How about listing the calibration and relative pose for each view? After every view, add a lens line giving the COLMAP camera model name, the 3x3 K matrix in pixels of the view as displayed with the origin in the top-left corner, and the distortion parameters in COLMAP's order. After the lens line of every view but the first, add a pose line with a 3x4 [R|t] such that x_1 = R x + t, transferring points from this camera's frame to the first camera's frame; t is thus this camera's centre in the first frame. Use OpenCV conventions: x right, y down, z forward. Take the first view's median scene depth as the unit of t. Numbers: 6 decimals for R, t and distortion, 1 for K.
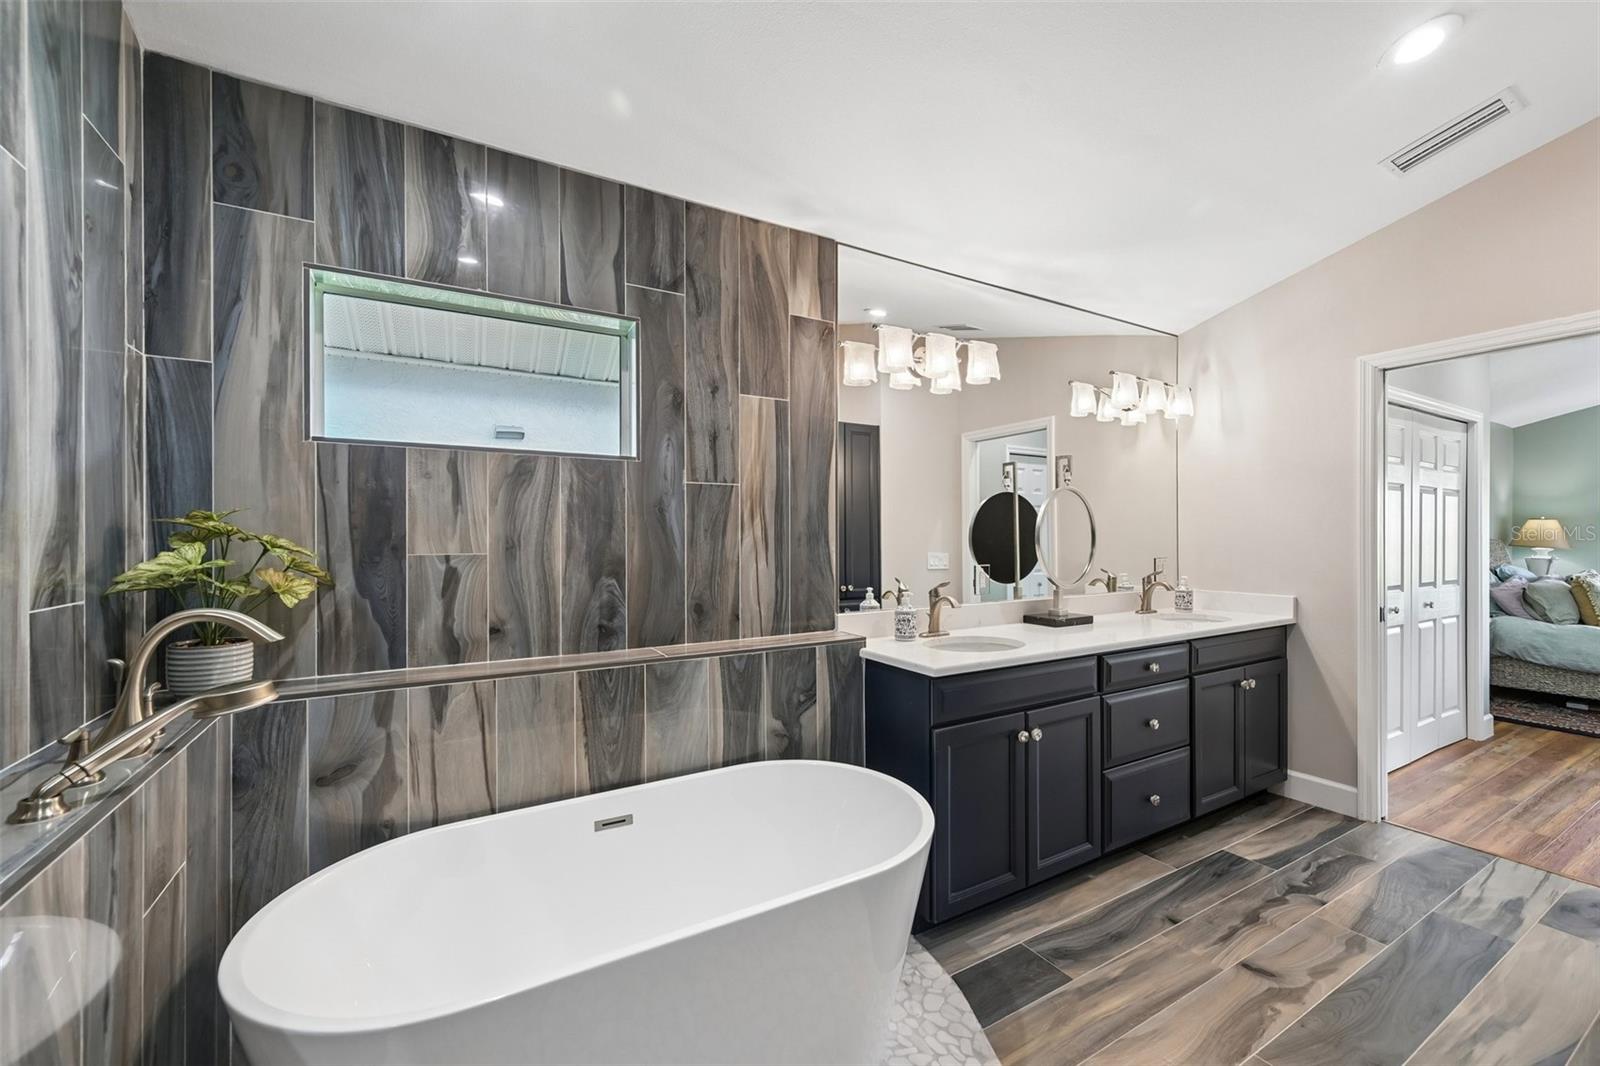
lens RADIAL K [[641.9, 0, 799.0], [0, 641.9, 532.5], [0, 0, 1]] dist [0.004197, -0.000080]
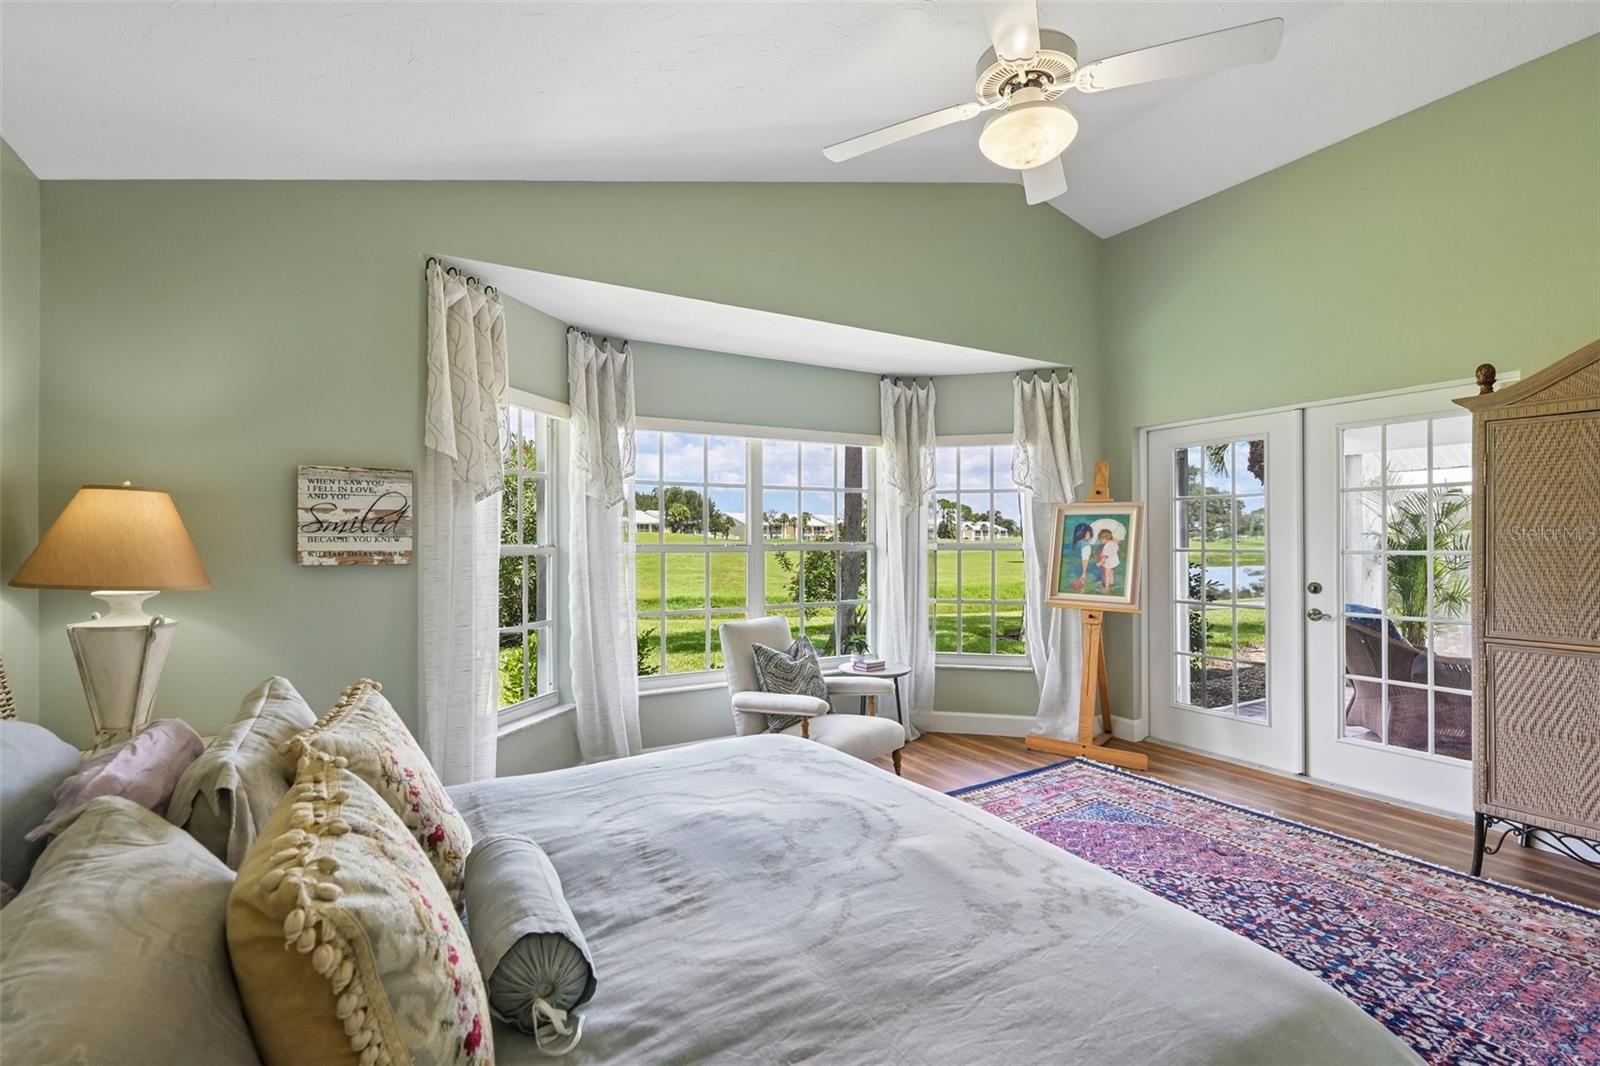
lens RADIAL K [[714.3, 0, 802.1], [0, 714.3, 543.1], [0, 0, 1]] dist [0.003475, -0.000234]
pose [[0.011150, -0.002947, 0.999933, 0.838184], [0.002470, 0.999993, 0.002920, 0.003151], [-0.999935, 0.002437, 0.011157, 0.696569]]
